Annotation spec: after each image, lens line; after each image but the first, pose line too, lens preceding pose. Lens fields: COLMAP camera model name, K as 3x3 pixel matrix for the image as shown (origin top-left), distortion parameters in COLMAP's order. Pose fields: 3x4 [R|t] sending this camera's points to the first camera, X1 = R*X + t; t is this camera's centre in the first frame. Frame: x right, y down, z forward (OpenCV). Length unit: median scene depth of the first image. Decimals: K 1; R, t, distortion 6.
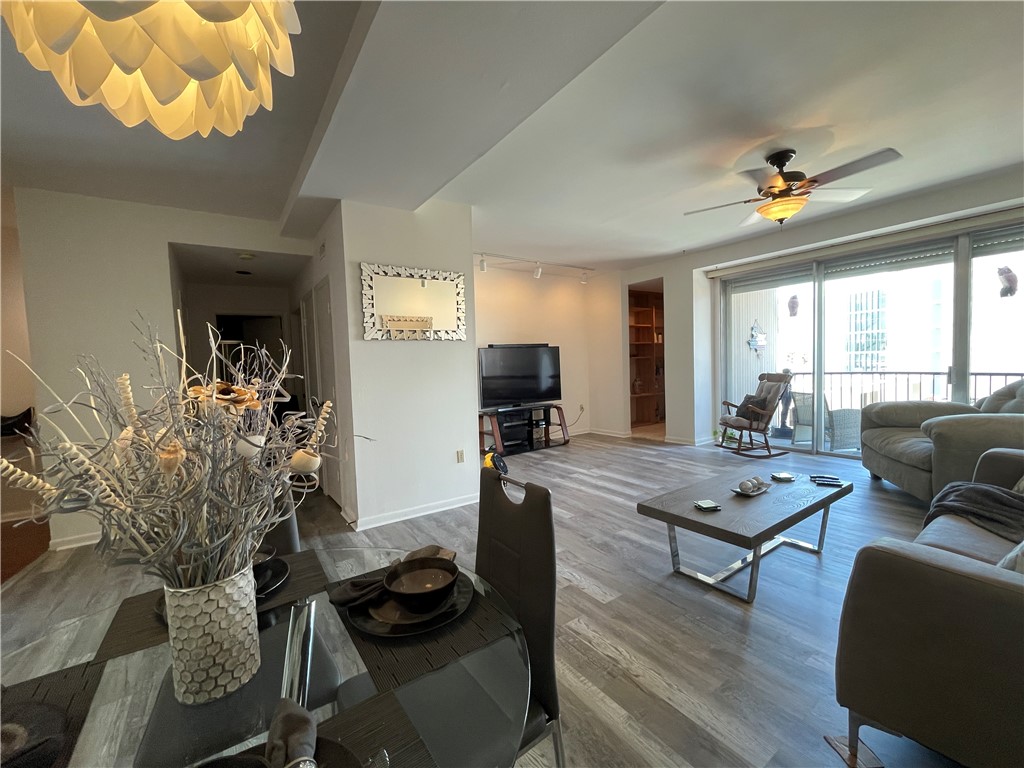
lens RADIAL K [[420.6, 0, 512.0], [0, 420.6, 384.0], [0, 0, 1]] dist [-0.000313, -0.000035]
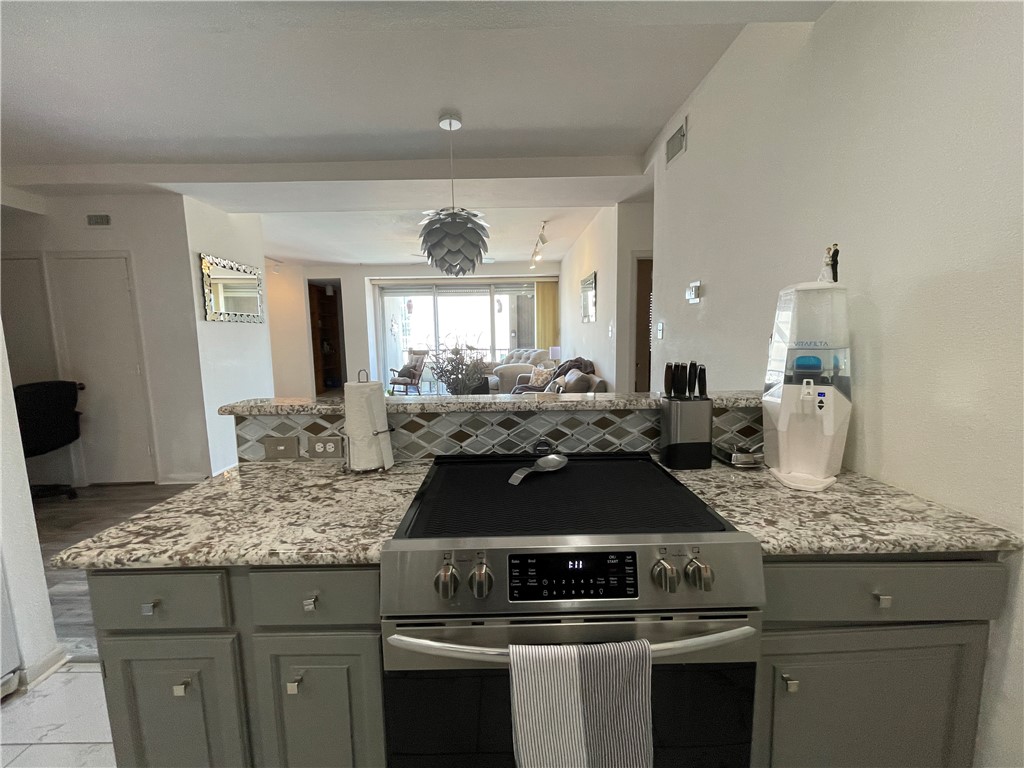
lens RADIAL K [[420.6, 0, 512.0], [0, 420.6, 384.0], [0, 0, 1]] dist [-0.000313, -0.000035]
pose [[0.554279, -0.072999, 0.829124, -0.603407], [0.035635, 0.997314, 0.063984, 0.017631], [-0.831568, -0.005919, 0.555392, -0.246713]]
